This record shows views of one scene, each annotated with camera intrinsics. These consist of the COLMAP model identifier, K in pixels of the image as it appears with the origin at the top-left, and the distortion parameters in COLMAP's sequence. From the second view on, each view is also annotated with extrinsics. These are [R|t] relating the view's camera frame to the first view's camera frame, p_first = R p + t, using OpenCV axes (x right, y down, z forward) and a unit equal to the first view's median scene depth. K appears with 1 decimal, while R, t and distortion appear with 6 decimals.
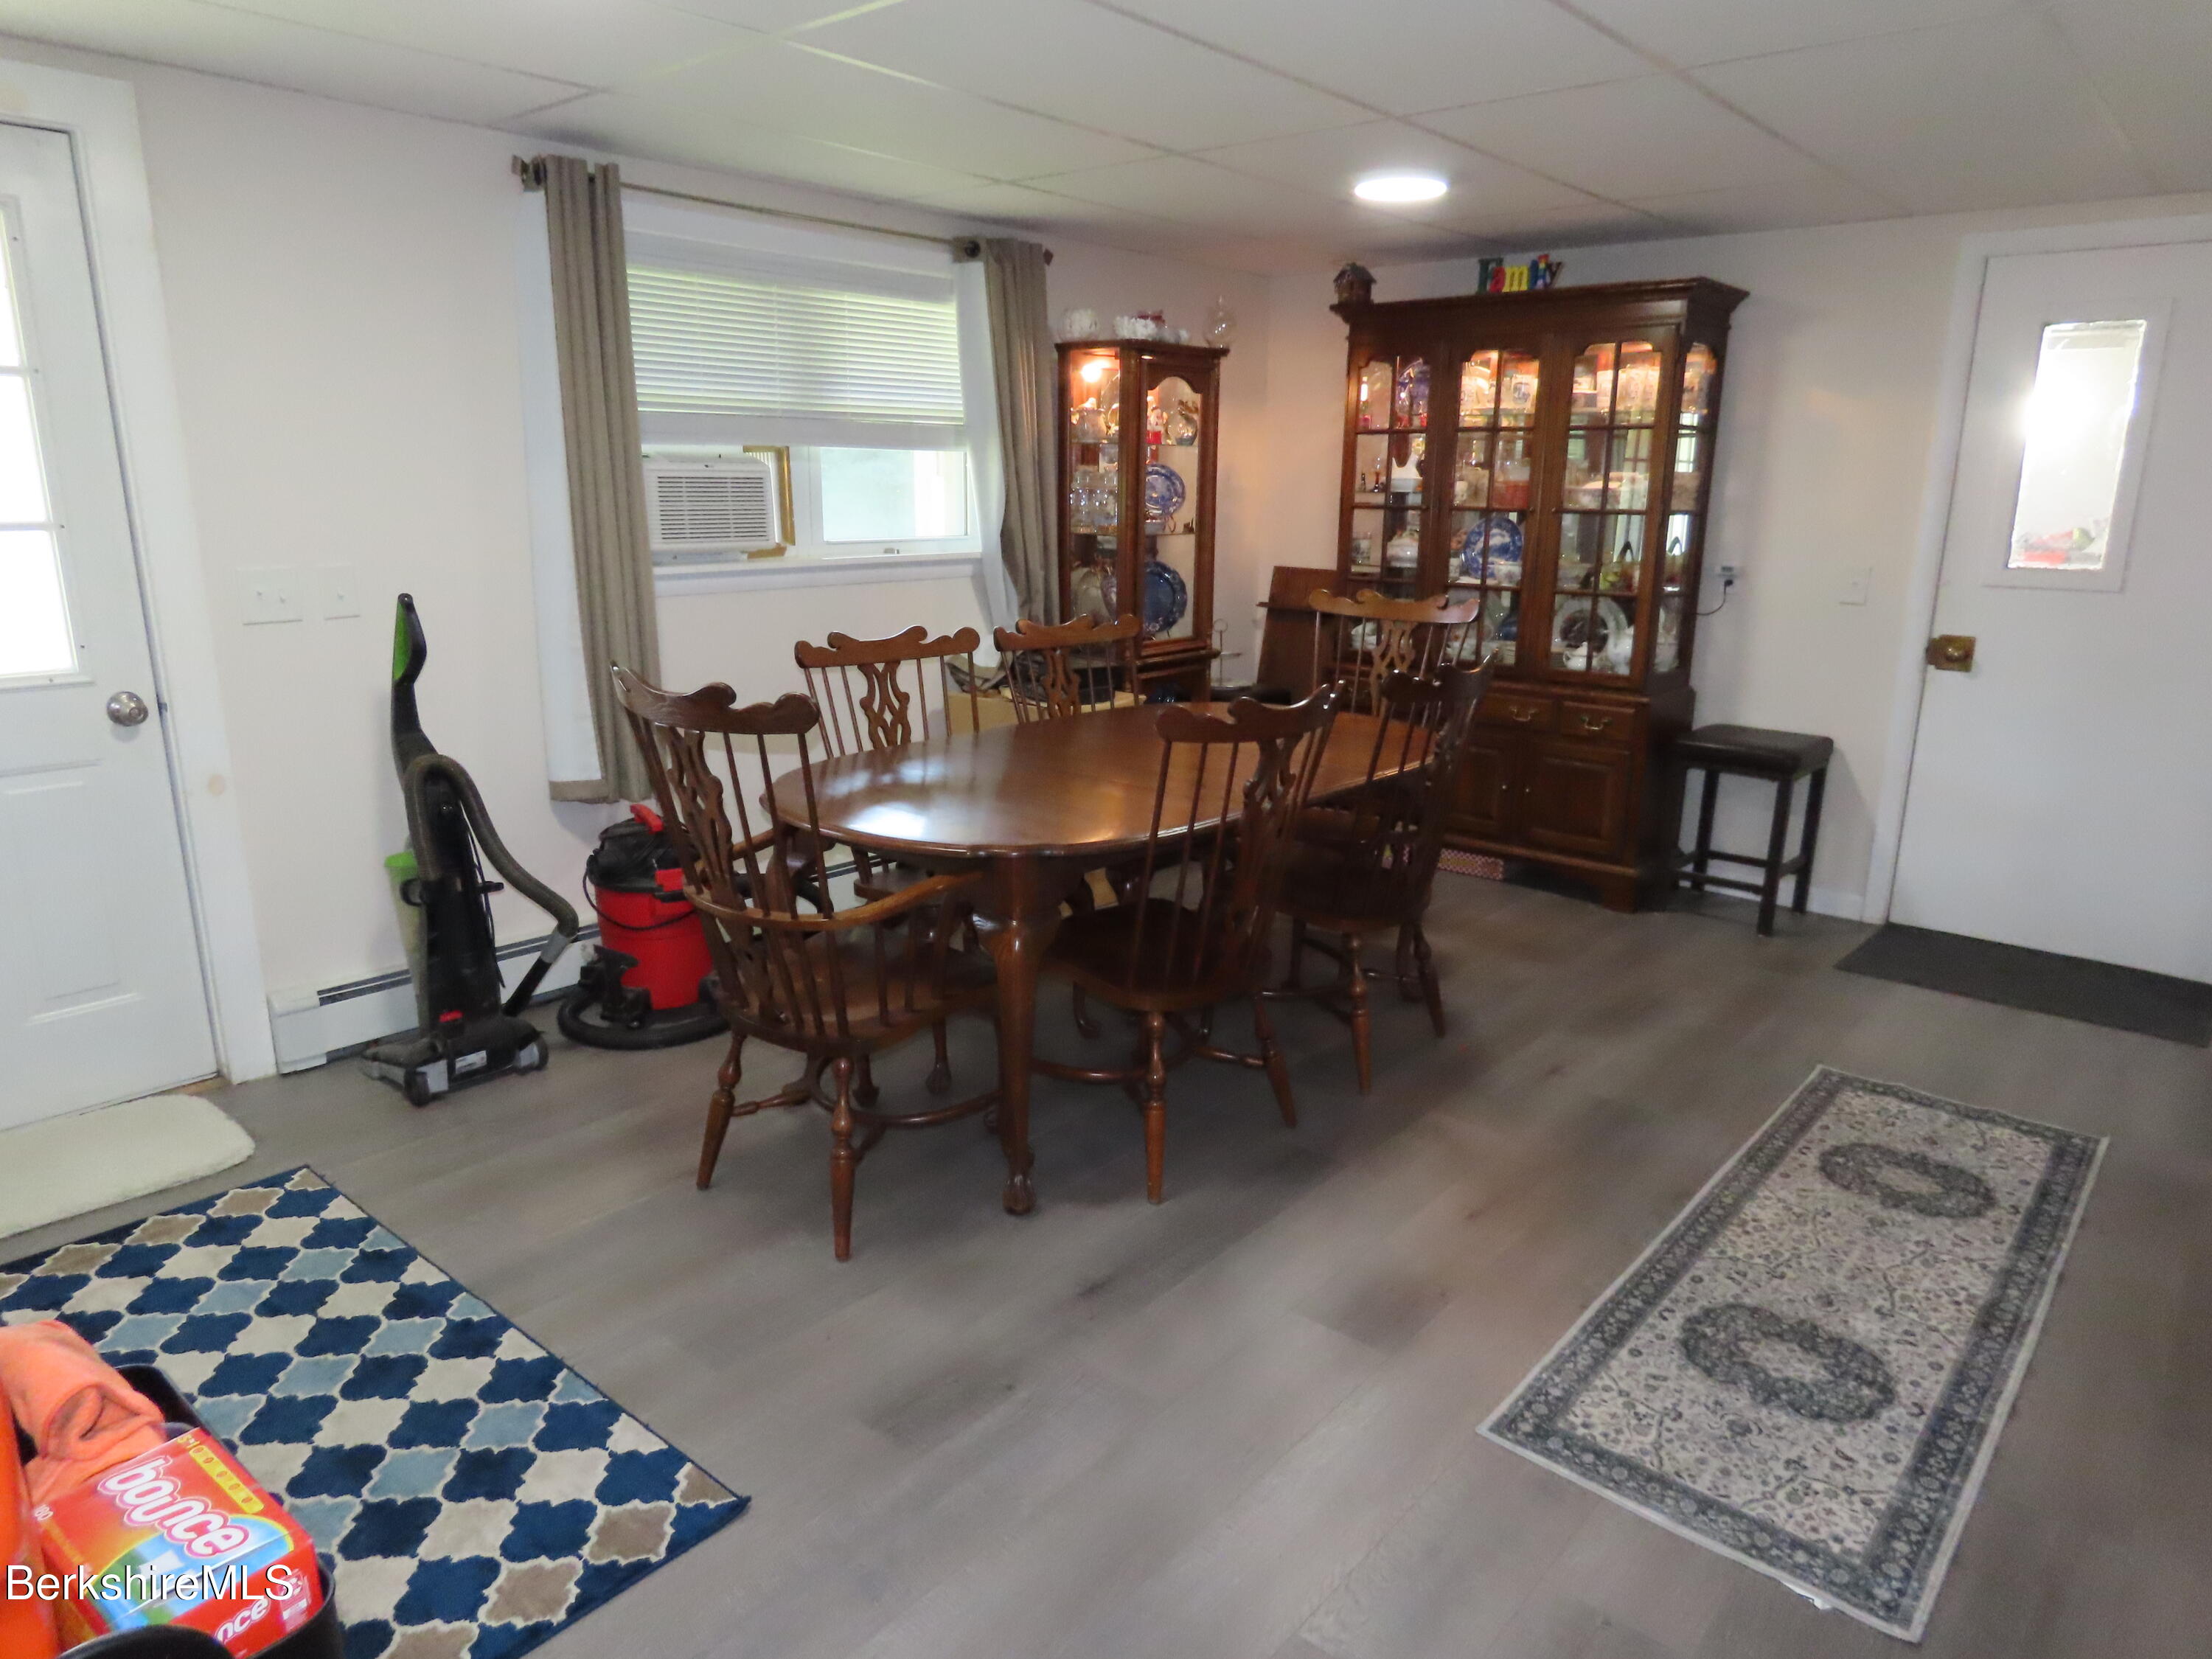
lens RADIAL K [[1396.1, 0, 1118.5], [0, 1396.1, 824.7], [0, 0, 1]] dist [-0.017771, 0.002611]
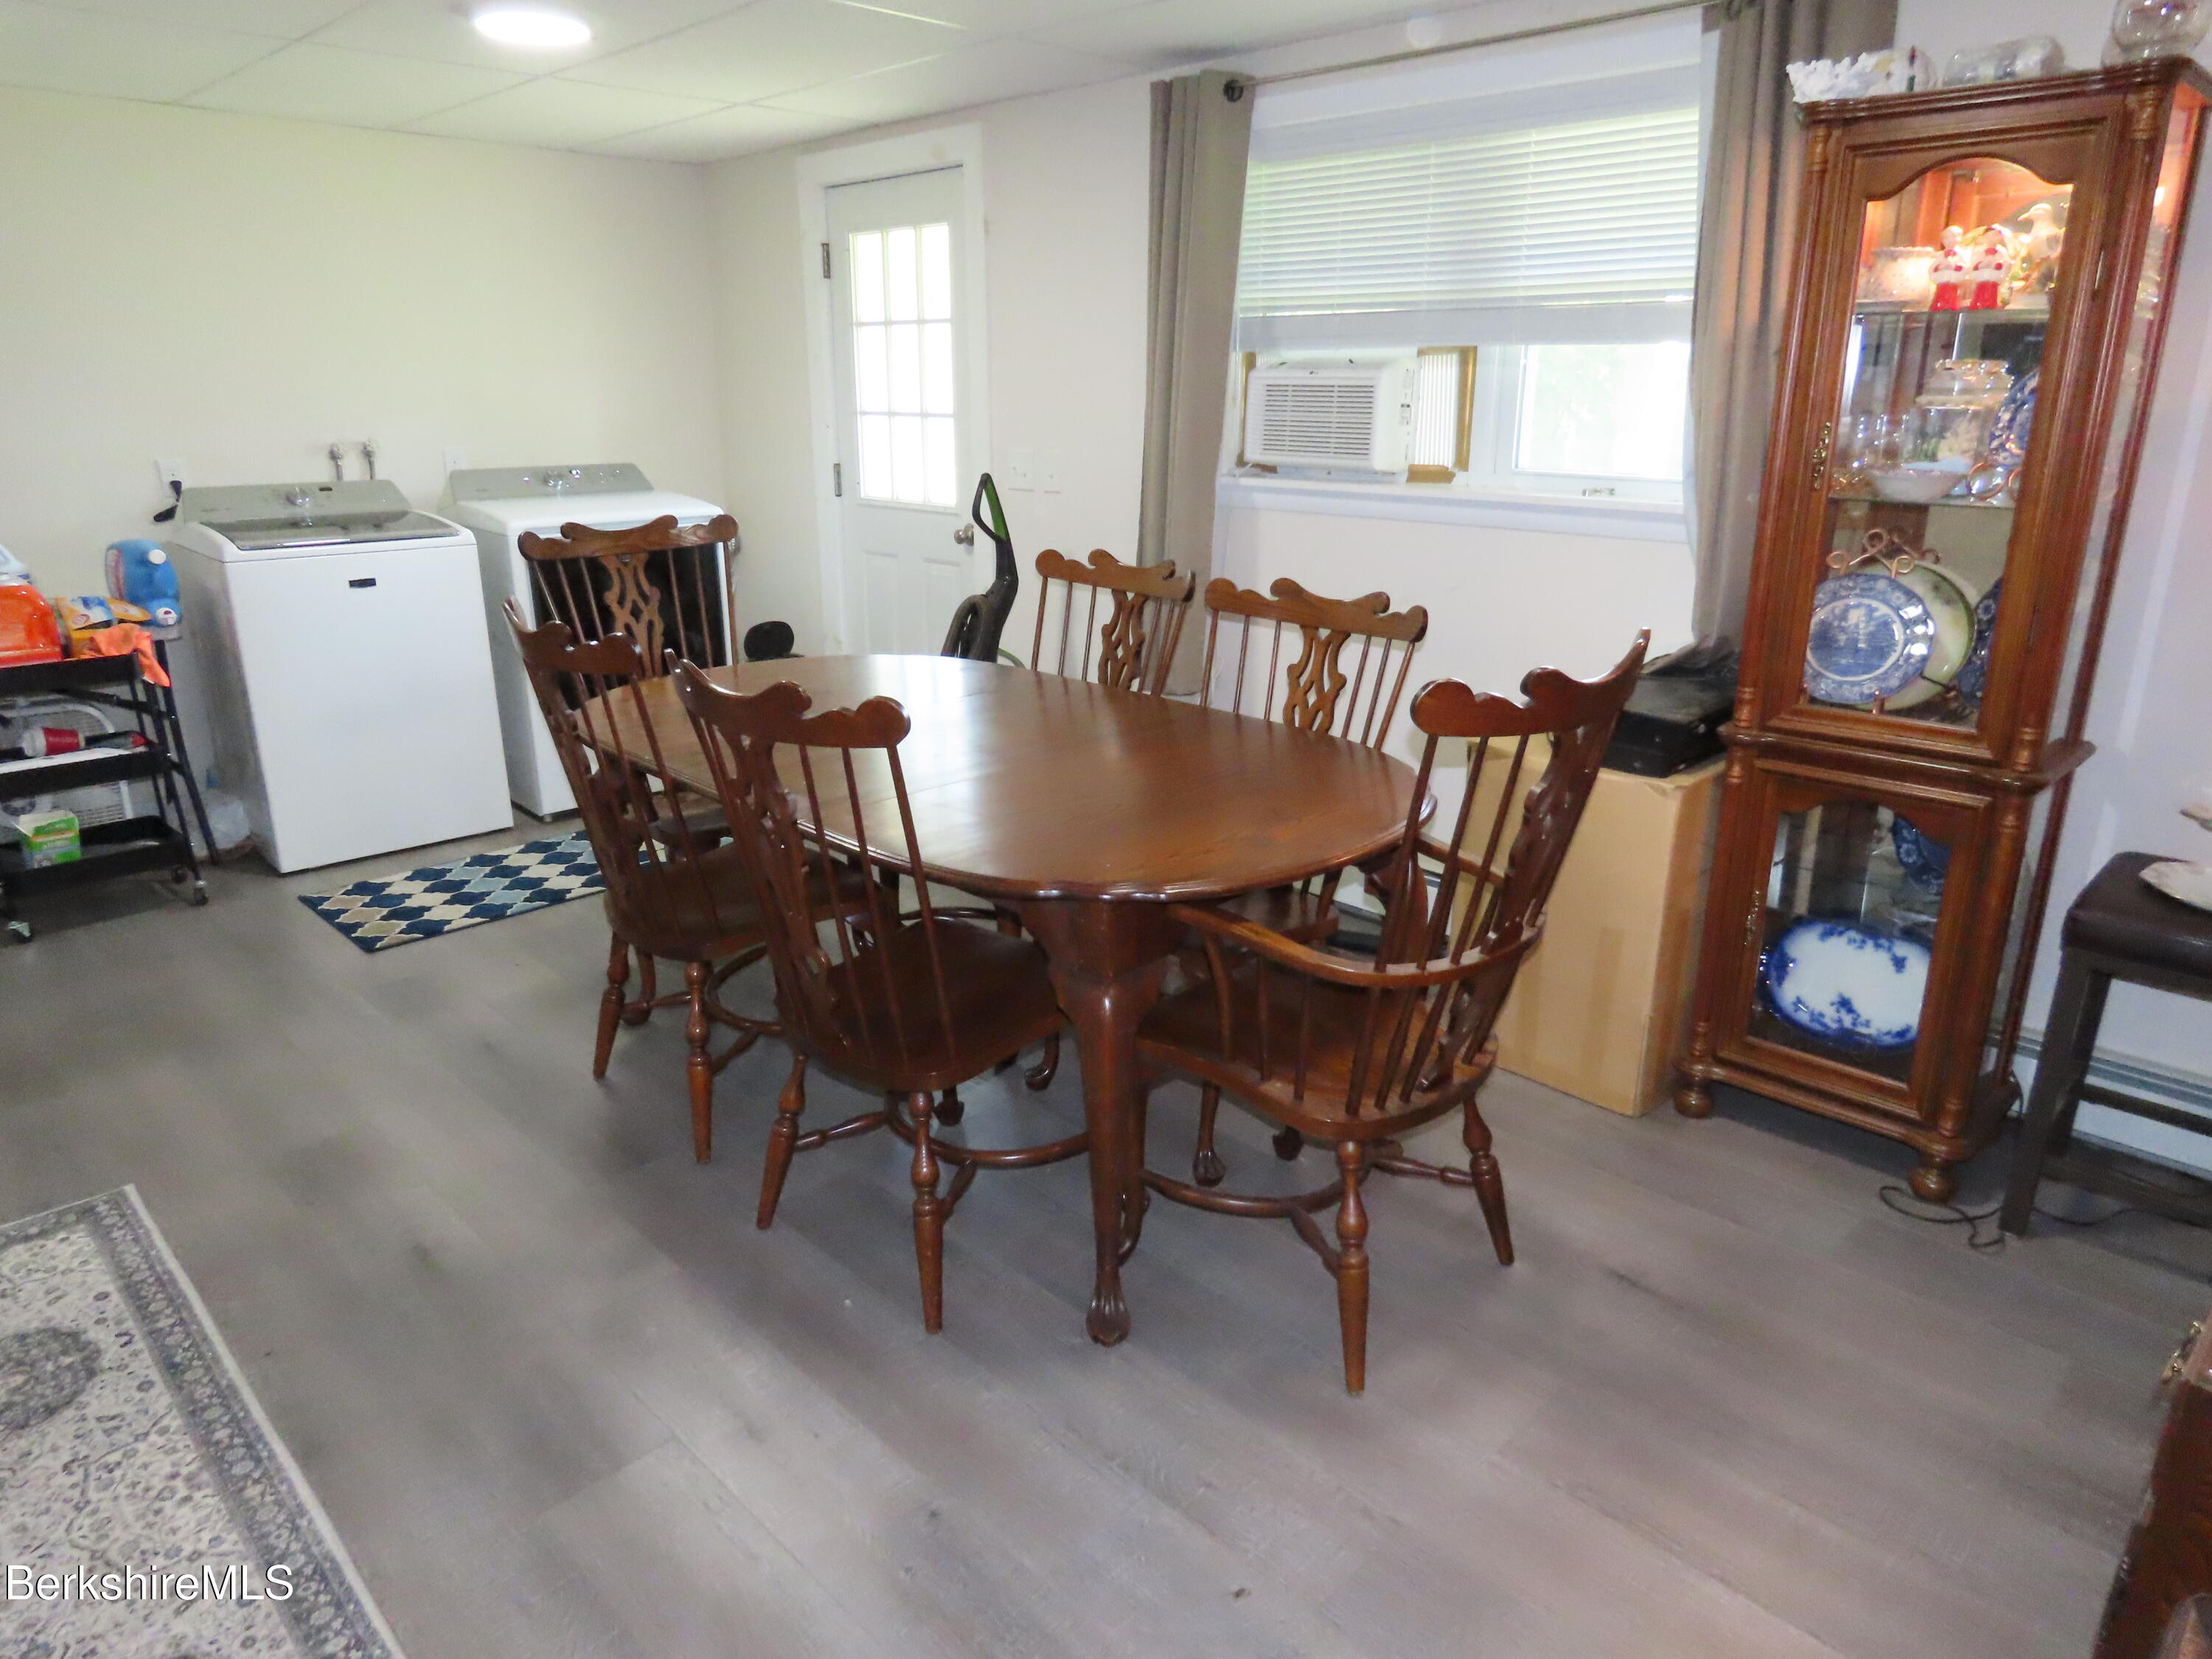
lens RADIAL K [[1396.1, 0, 1117.4], [0, 1396.1, 832.1], [0, 0, 1]] dist [-0.017771, 0.002611]
pose [[-0.071541, 0.295795, -0.952569, 0.788345], [-0.246097, 0.920256, 0.304244, -0.263541], [0.966601, 0.256190, 0.006958, 1.101444]]
